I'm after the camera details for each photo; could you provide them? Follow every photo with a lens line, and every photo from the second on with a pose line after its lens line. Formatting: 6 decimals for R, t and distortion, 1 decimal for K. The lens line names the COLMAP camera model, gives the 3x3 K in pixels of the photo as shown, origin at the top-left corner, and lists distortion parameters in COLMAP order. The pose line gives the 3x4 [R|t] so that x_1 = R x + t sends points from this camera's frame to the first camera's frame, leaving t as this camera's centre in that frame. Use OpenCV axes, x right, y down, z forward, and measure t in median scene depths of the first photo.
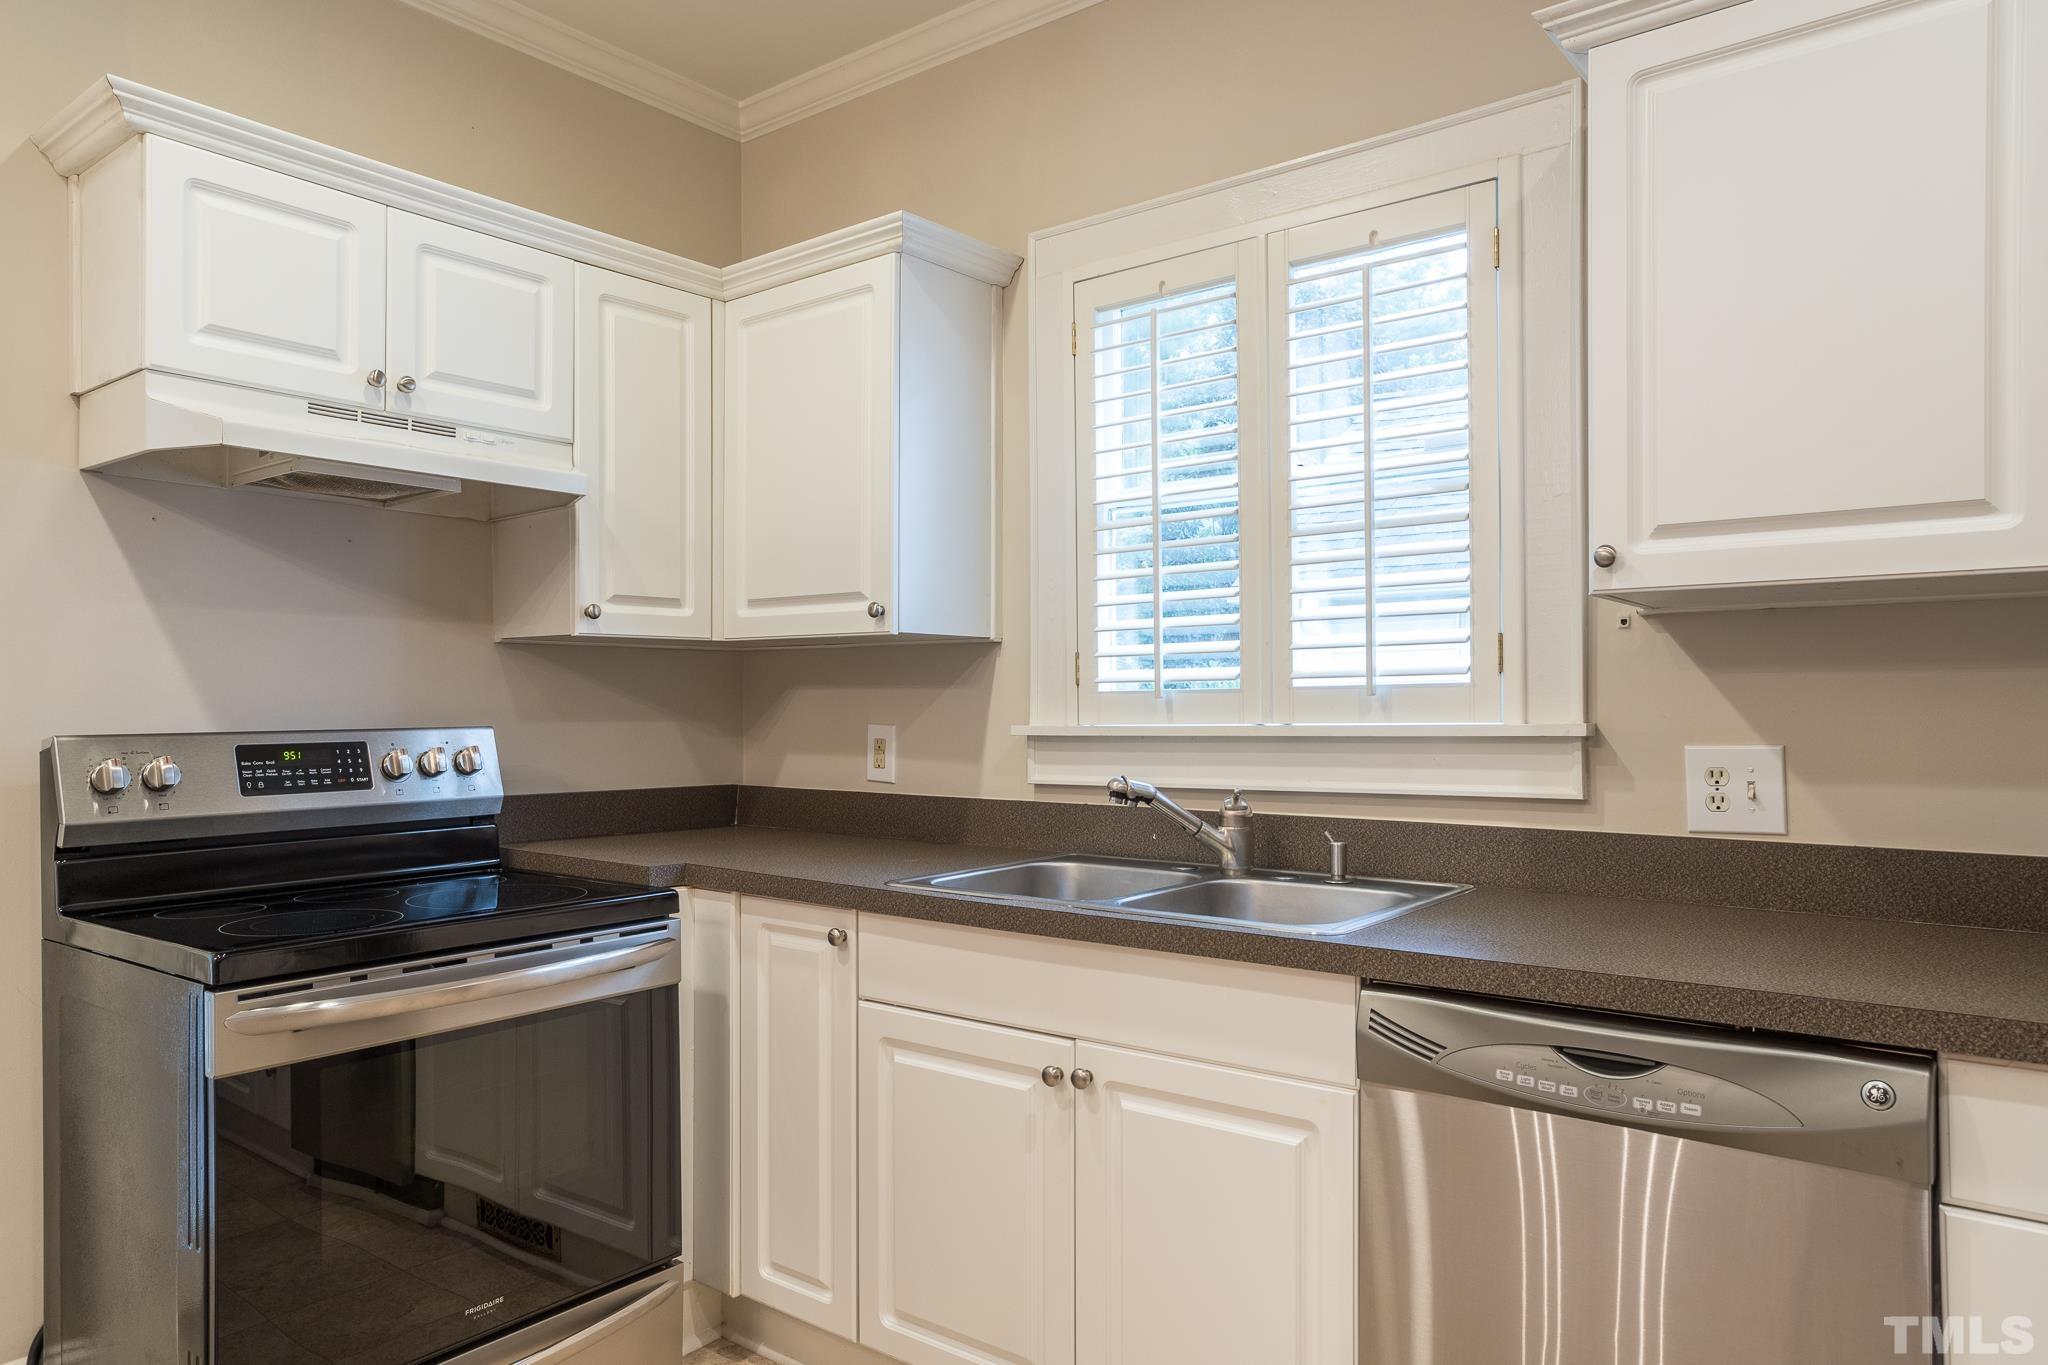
lens RADIAL K [[1335.5, 0, 997.2], [0, 1335.5, 707.5], [0, 0, 1]] dist [-0.005740, 0.010285]
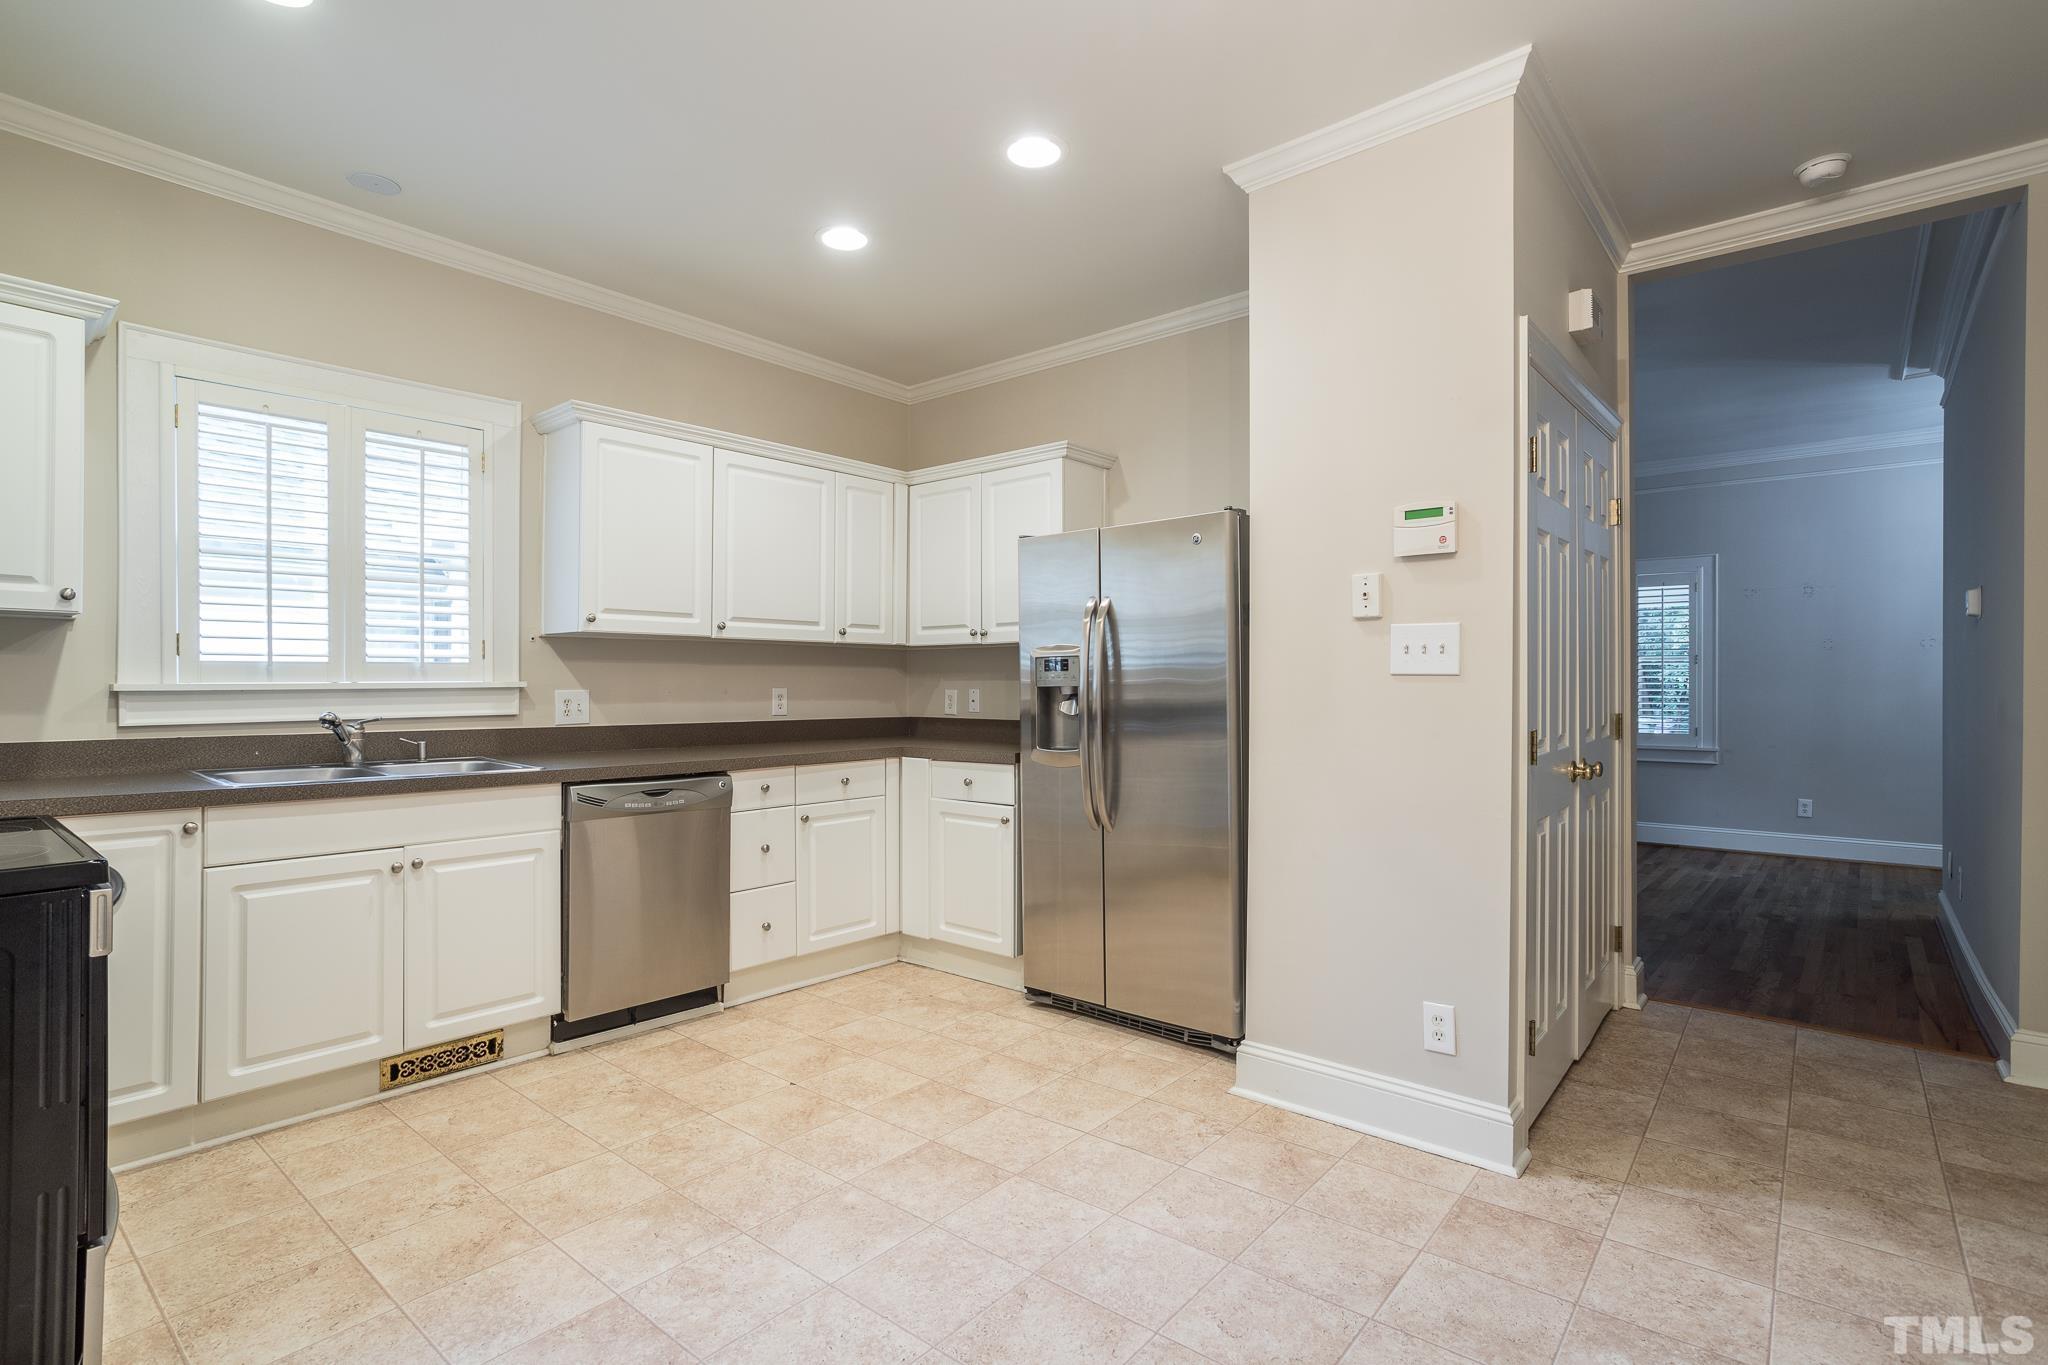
lens RADIAL K [[1011.9, 0, 1021.0], [0, 1011.9, 681.1], [0, 0, 1]] dist [-0.046301, 0.031222]
pose [[0.042248, -0.000097, 0.999107, -1.159807], [-0.010122, 0.999949, 0.000525, 0.001088], [-0.999056, -0.010135, 0.042245, 0.052791]]
